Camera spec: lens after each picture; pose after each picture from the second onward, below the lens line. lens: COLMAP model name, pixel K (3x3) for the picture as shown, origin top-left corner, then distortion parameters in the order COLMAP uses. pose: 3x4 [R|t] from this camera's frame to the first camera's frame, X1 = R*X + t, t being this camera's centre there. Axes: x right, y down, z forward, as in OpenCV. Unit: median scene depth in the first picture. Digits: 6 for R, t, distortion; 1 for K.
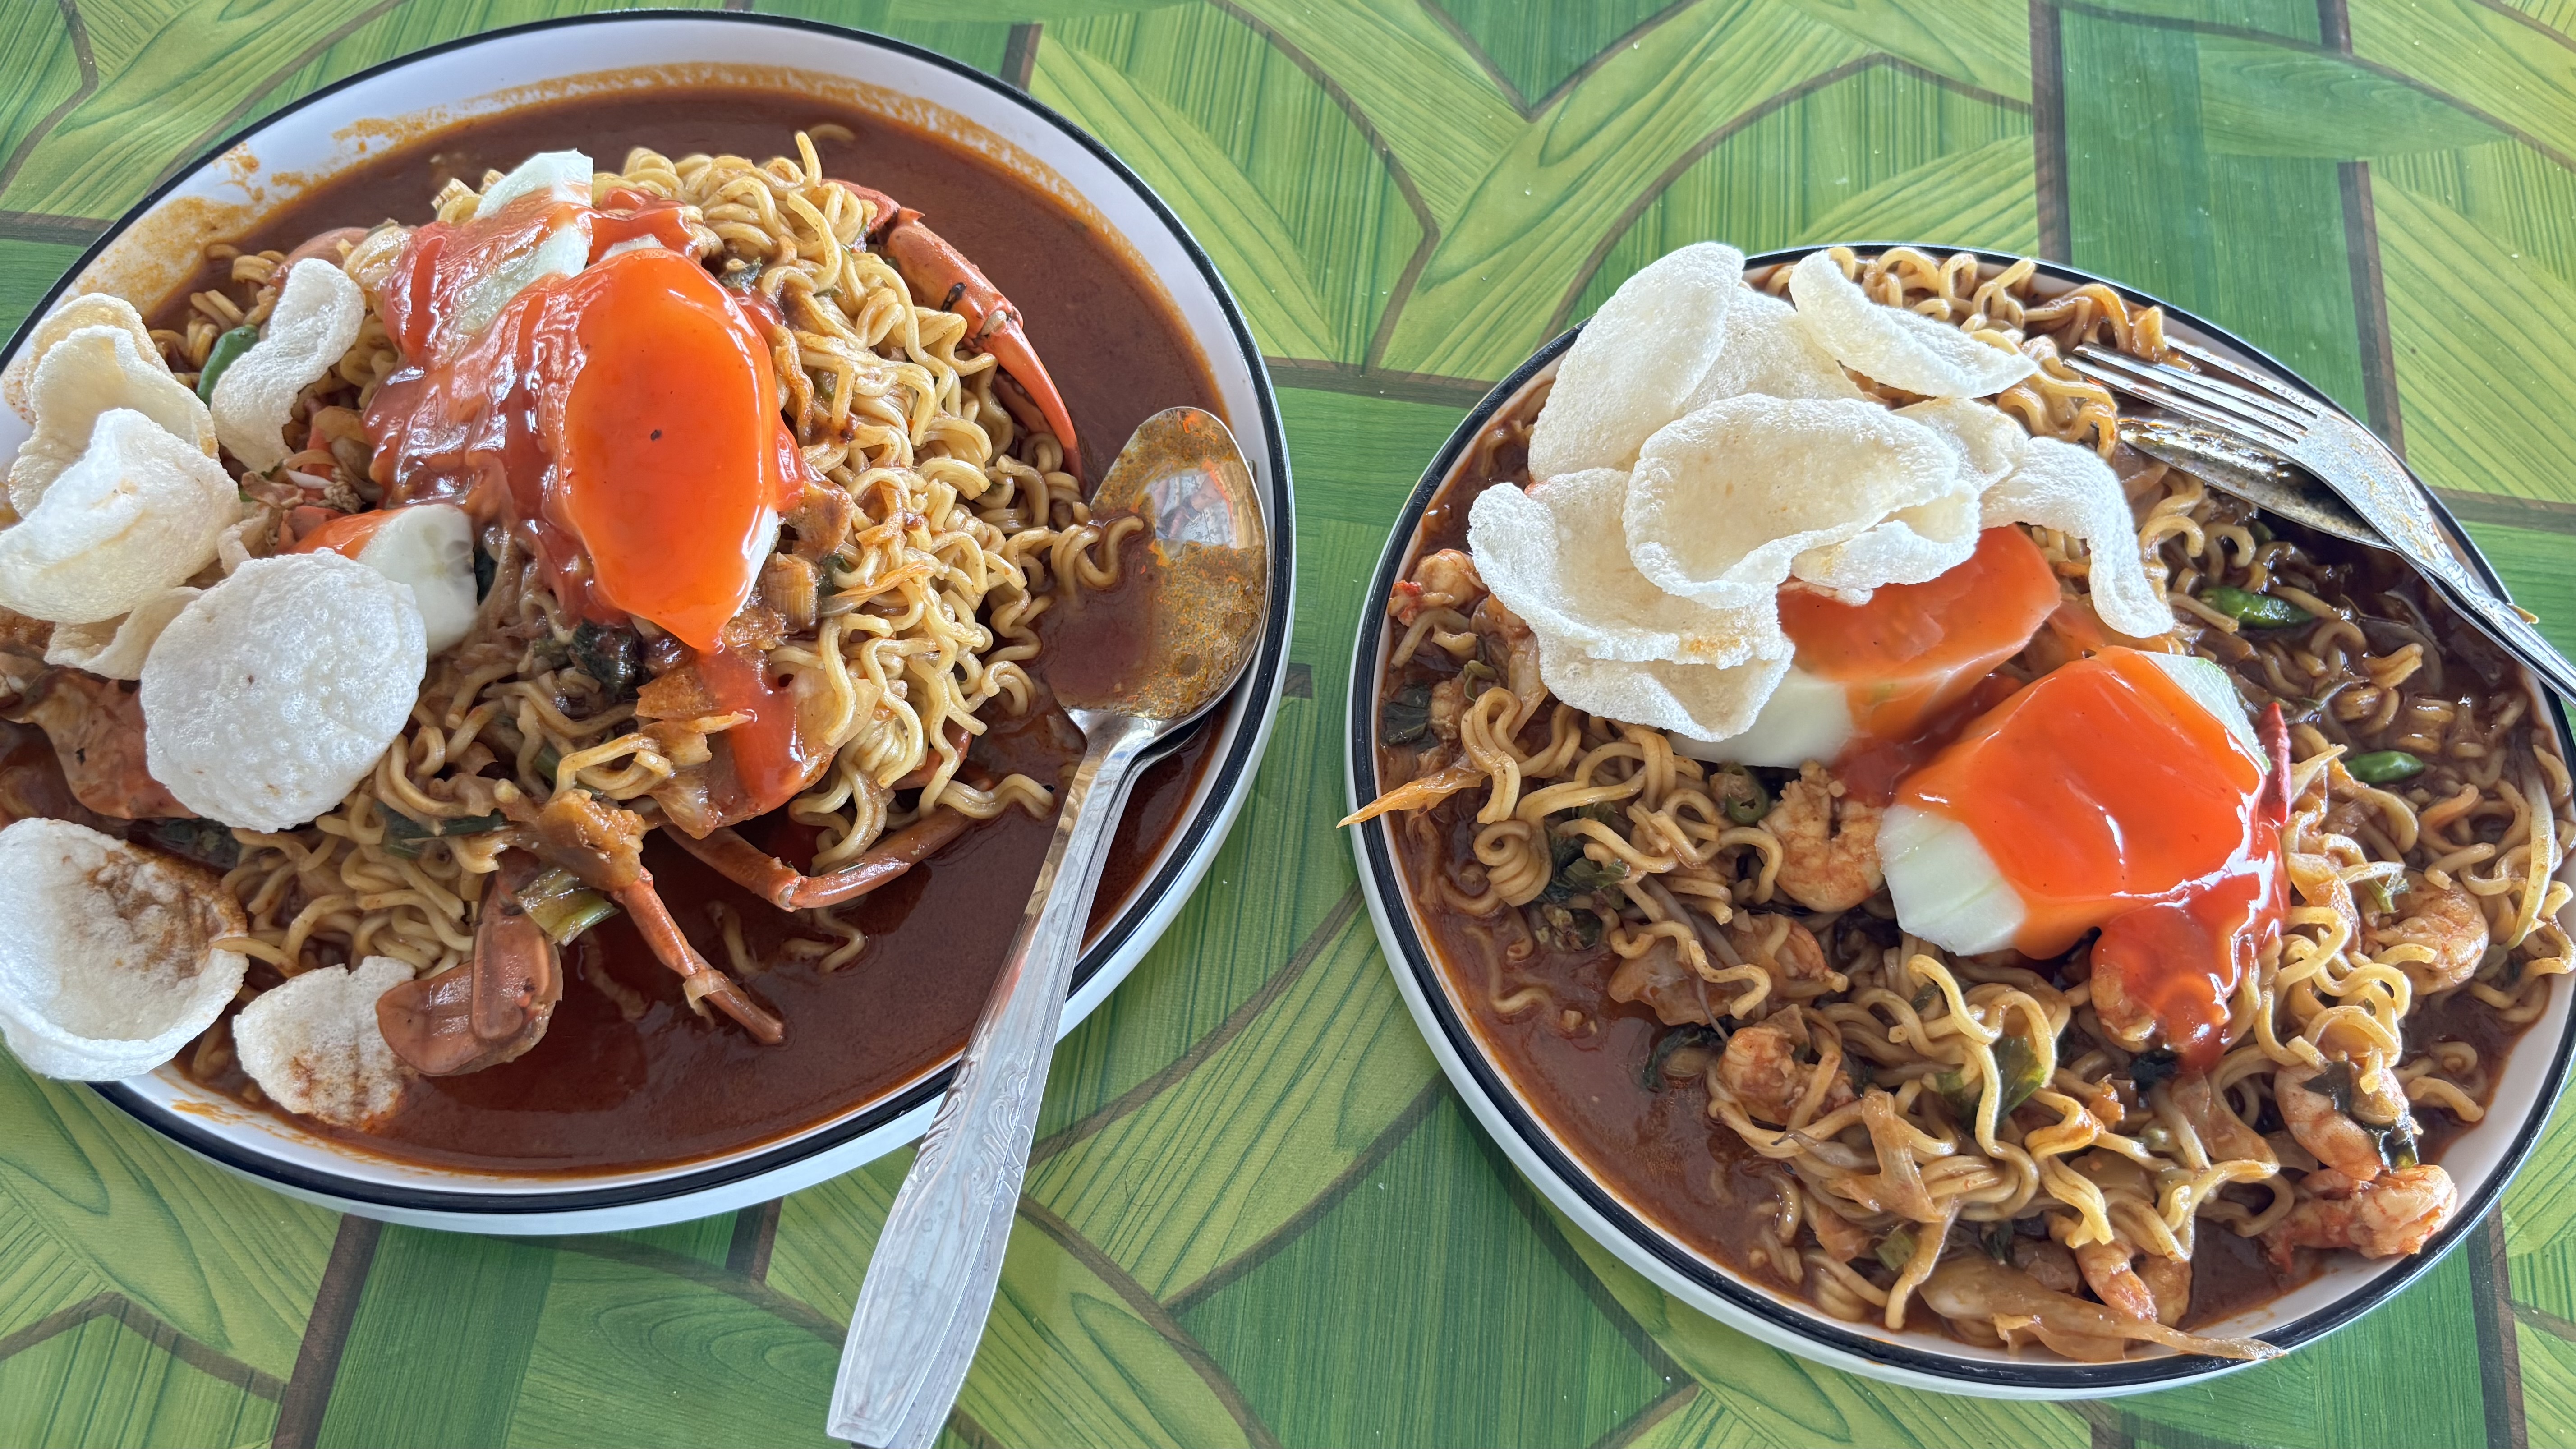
lens RADIAL K [[1986.2, 0, 1288.0], [0, 1986.2, 724.5], [0, 0, 1]] dist [0.048254, -0.093170]
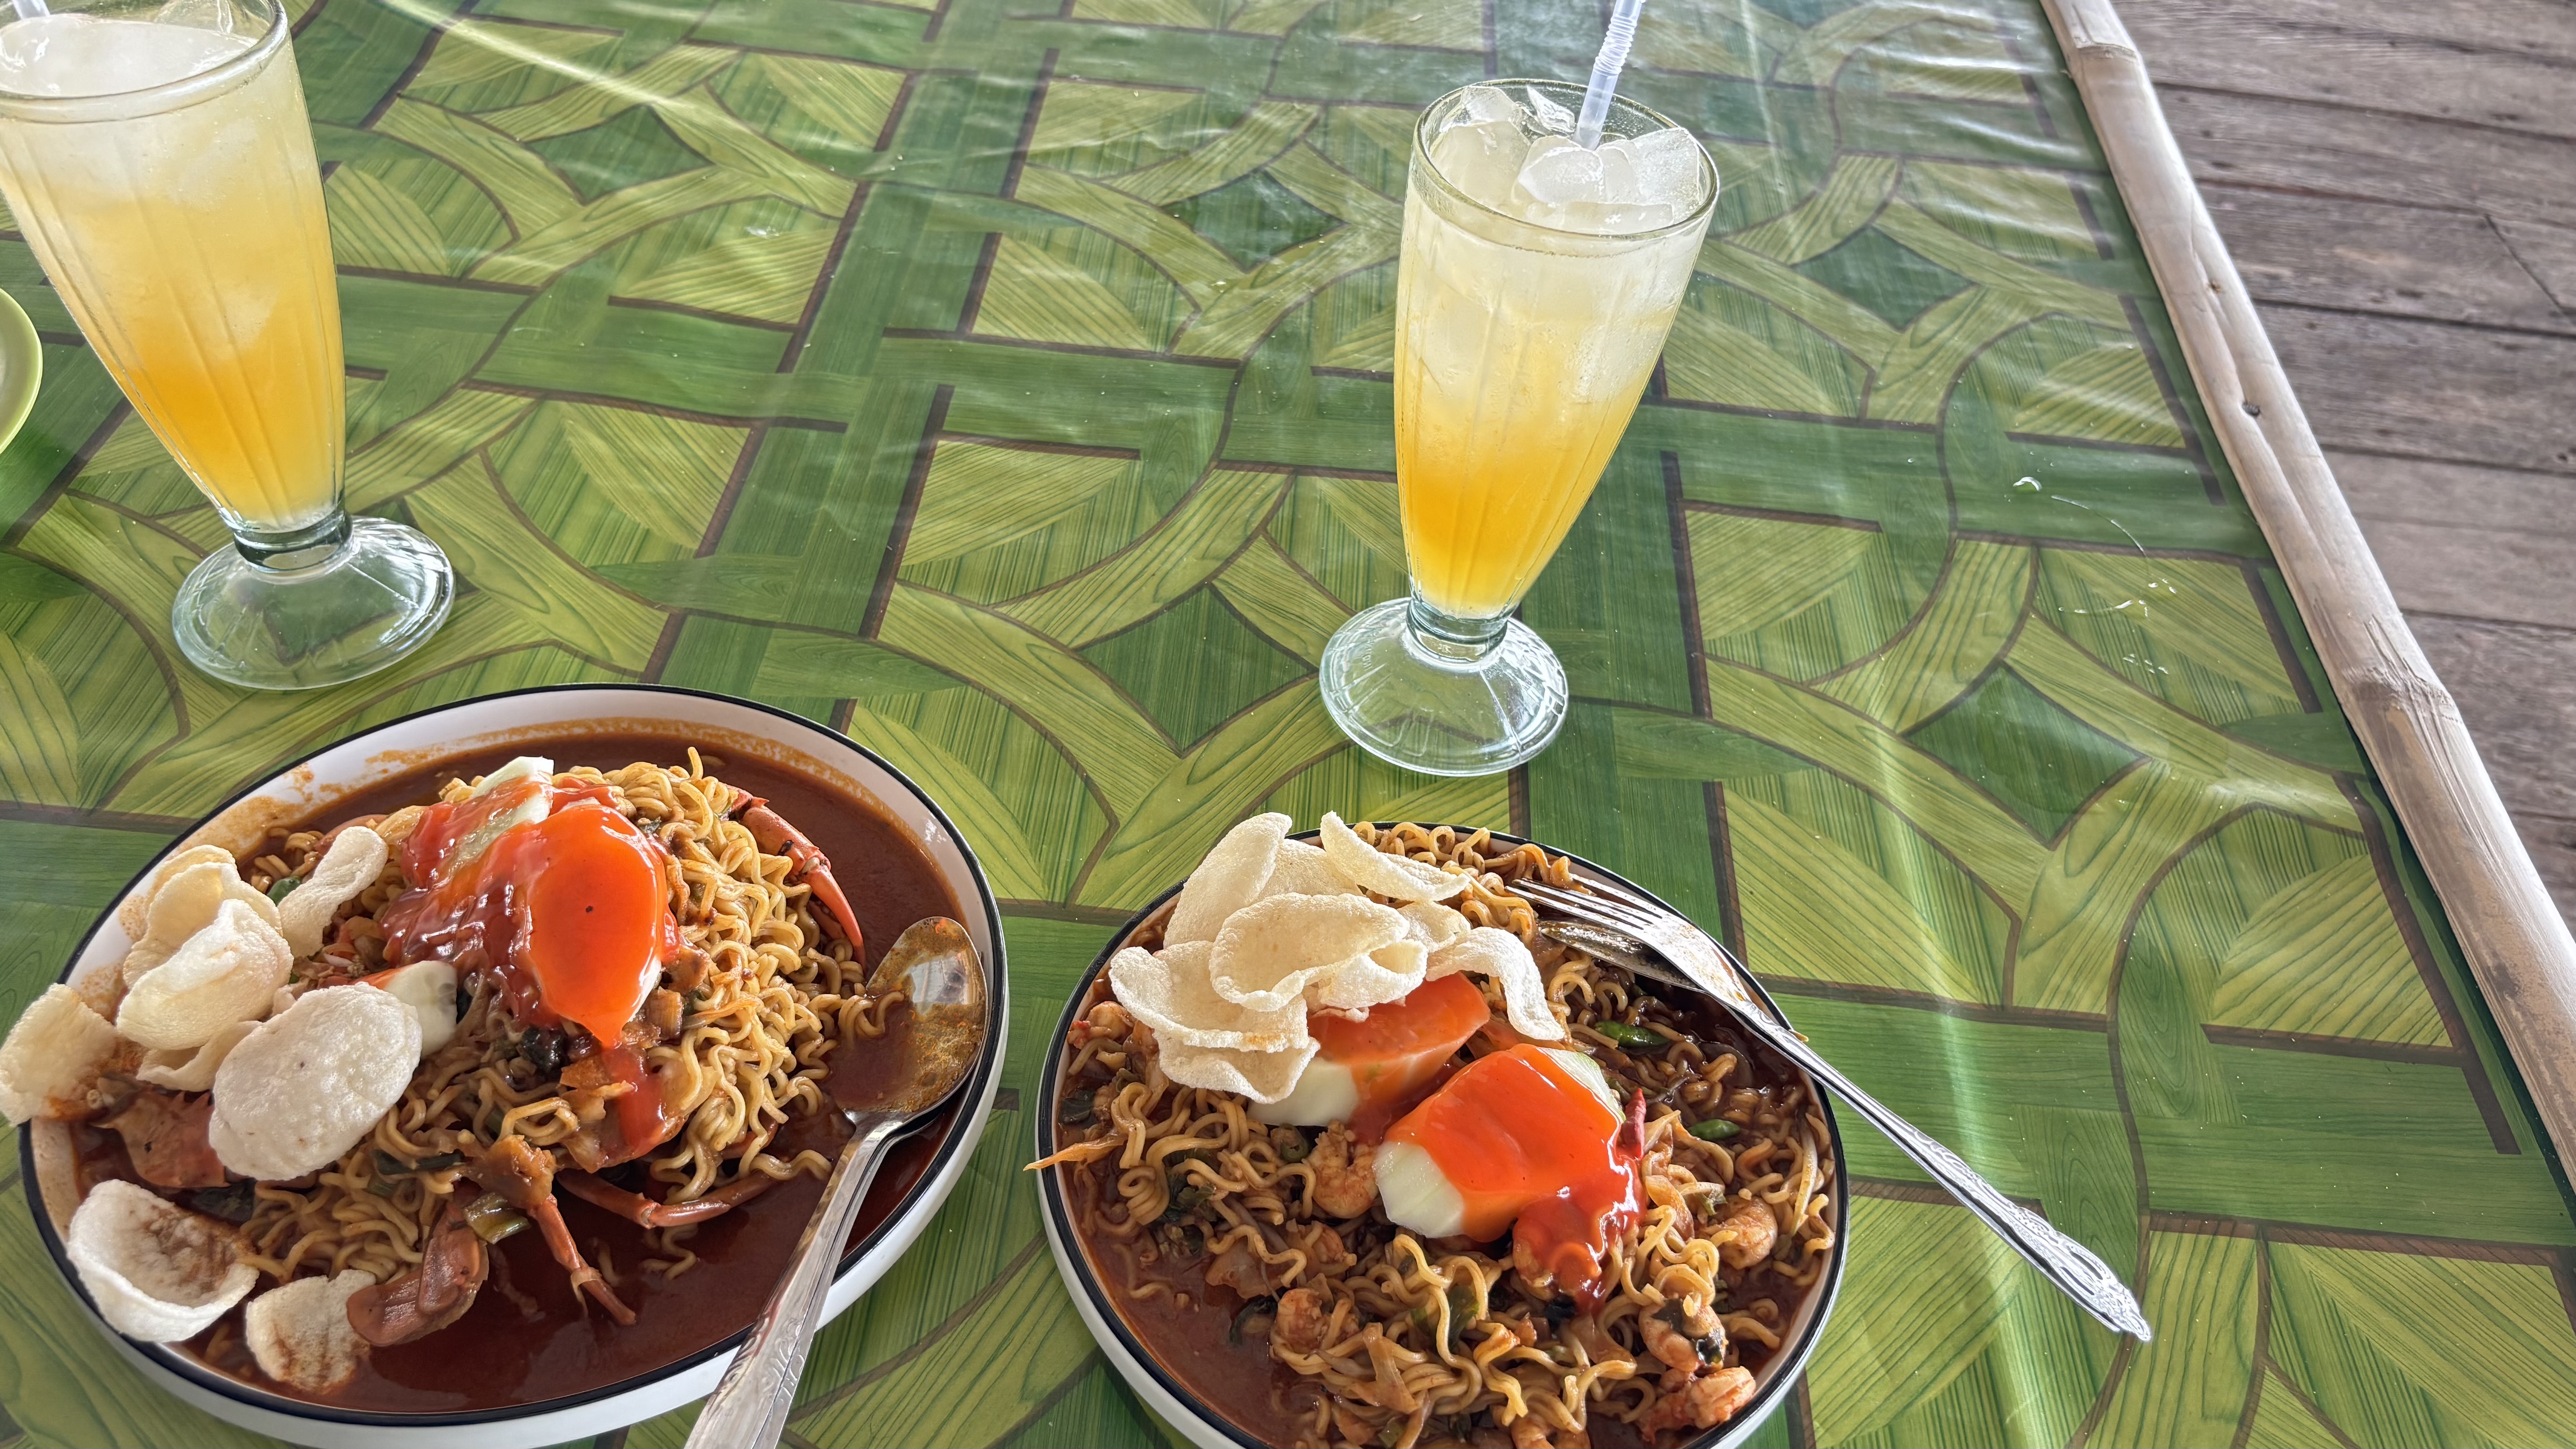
lens RADIAL K [[1988.0, 0, 1350.6], [0, 1988.0, 724.2], [0, 0, 1]] dist [-0.010701, -0.003359]
pose [[0.993657, 0.000888, 0.112446, 0.099952], [0.040255, 0.930890, -0.363075, 0.288728], [-0.104997, 0.365298, 0.924950, -0.532431]]
